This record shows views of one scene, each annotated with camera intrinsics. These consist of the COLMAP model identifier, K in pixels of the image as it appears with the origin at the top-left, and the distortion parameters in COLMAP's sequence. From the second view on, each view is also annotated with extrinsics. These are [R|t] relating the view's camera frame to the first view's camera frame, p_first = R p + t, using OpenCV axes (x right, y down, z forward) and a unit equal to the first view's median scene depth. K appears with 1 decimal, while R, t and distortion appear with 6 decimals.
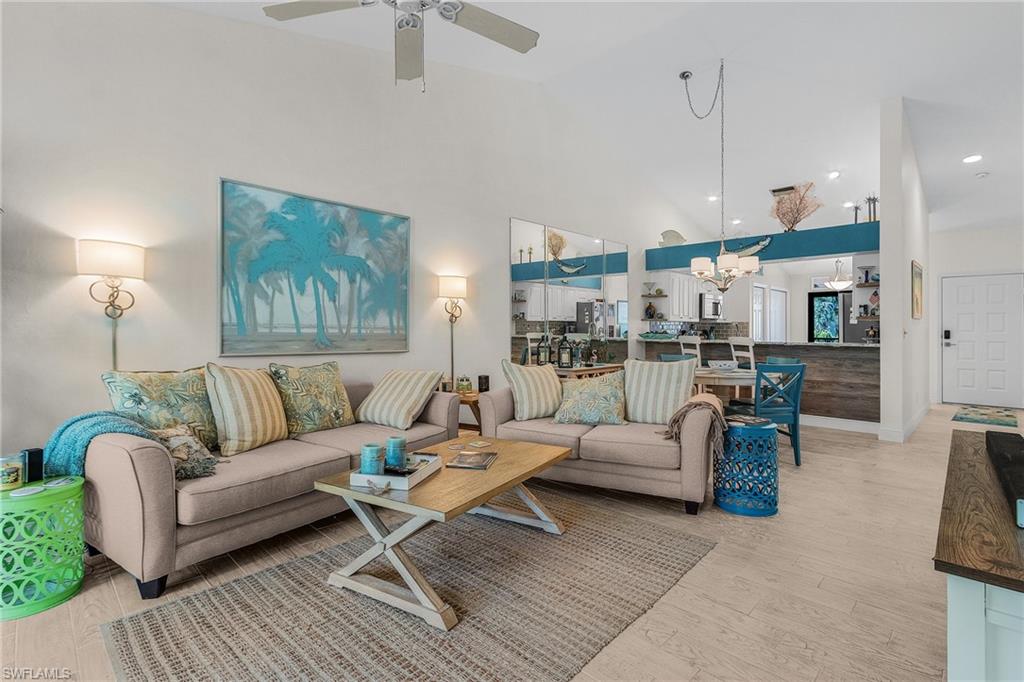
lens RADIAL K [[487.4, 0, 513.7], [0, 487.4, 329.6], [0, 0, 1]] dist [0.007860, -0.005736]
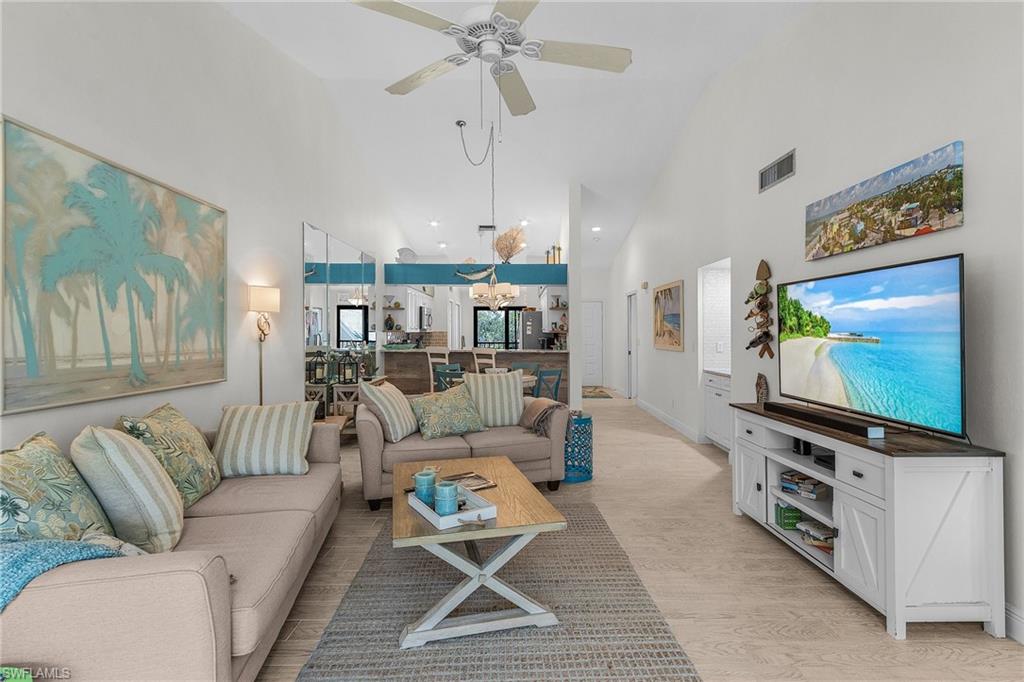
lens RADIAL K [[487.4, 0, 513.7], [0, 487.4, 329.6], [0, 0, 1]] dist [0.007860, -0.005736]
pose [[0.705674, -0.001094, 0.708536, -0.501431], [0.001430, 0.999999, 0.000119, -0.041252], [-0.708535, 0.000929, 0.705675, 0.122707]]
